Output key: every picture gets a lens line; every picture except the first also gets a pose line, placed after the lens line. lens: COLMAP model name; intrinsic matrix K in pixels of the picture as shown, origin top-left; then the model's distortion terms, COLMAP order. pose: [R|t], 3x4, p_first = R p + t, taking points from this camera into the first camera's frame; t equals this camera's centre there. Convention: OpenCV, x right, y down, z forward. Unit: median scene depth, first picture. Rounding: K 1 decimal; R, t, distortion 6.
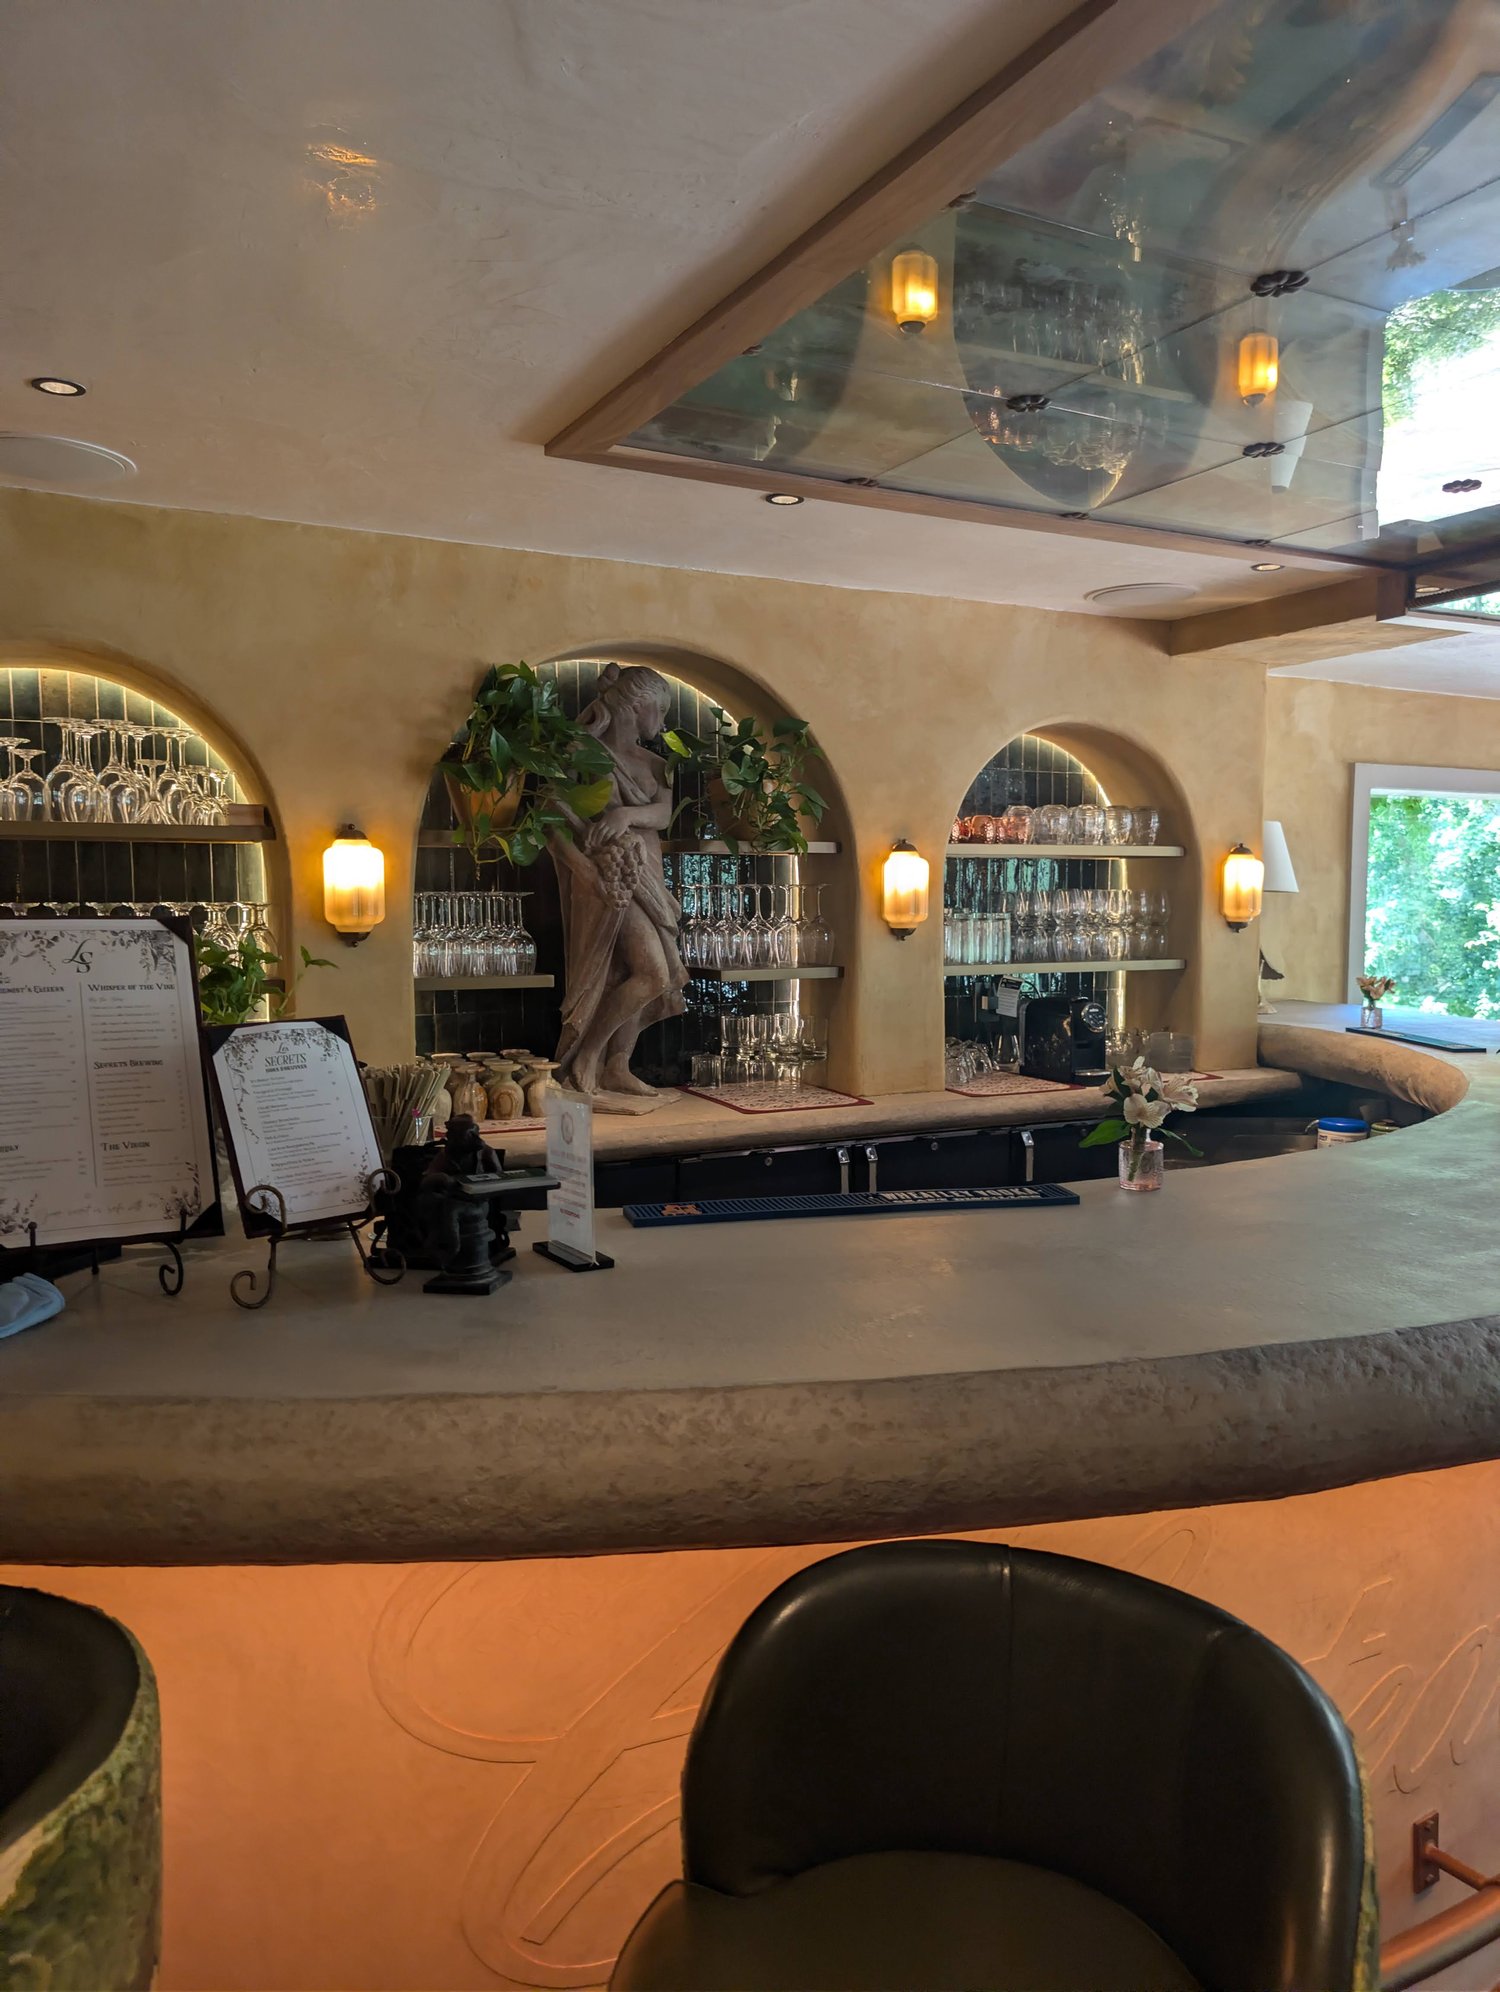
lens RADIAL K [[1399.0, 0, 746.8], [0, 1399.0, 1026.7], [0, 0, 1]] dist [0.012728, -0.001300]
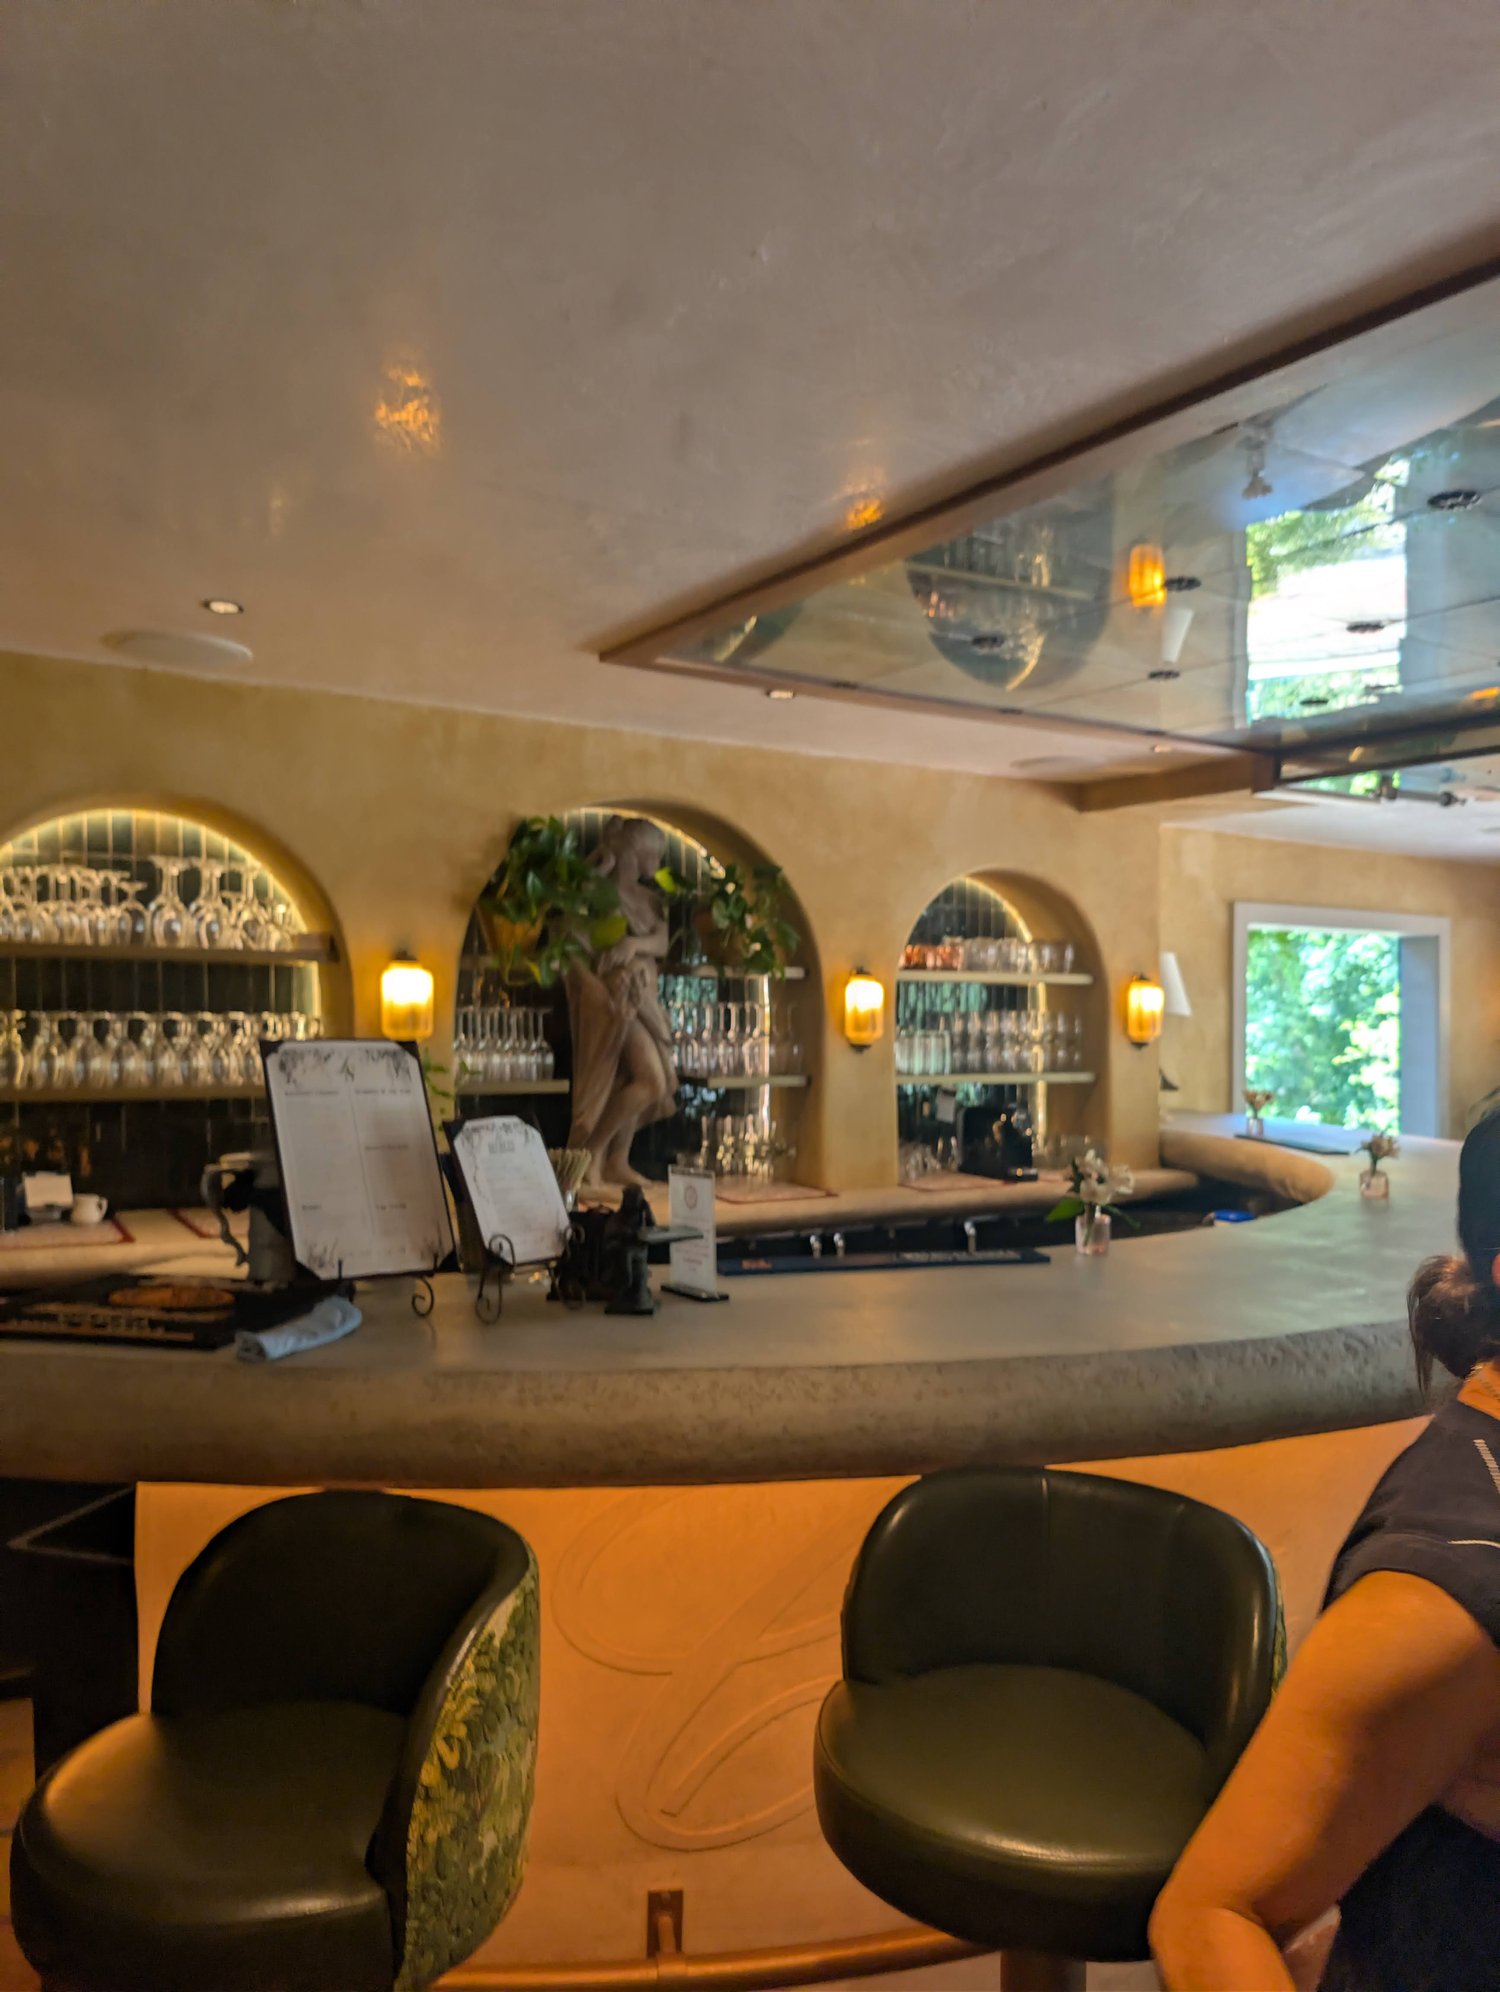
lens RADIAL K [[1383.7, 0, 750.0], [0, 1383.7, 996.0], [0, 0, 1]] dist [0.009601, -0.000882]
pose [[0.997256, 0.015999, 0.072277, -0.070311], [-0.008923, 0.995226, -0.097186, 0.002814], [-0.073487, 0.096275, 0.992638, -0.147450]]
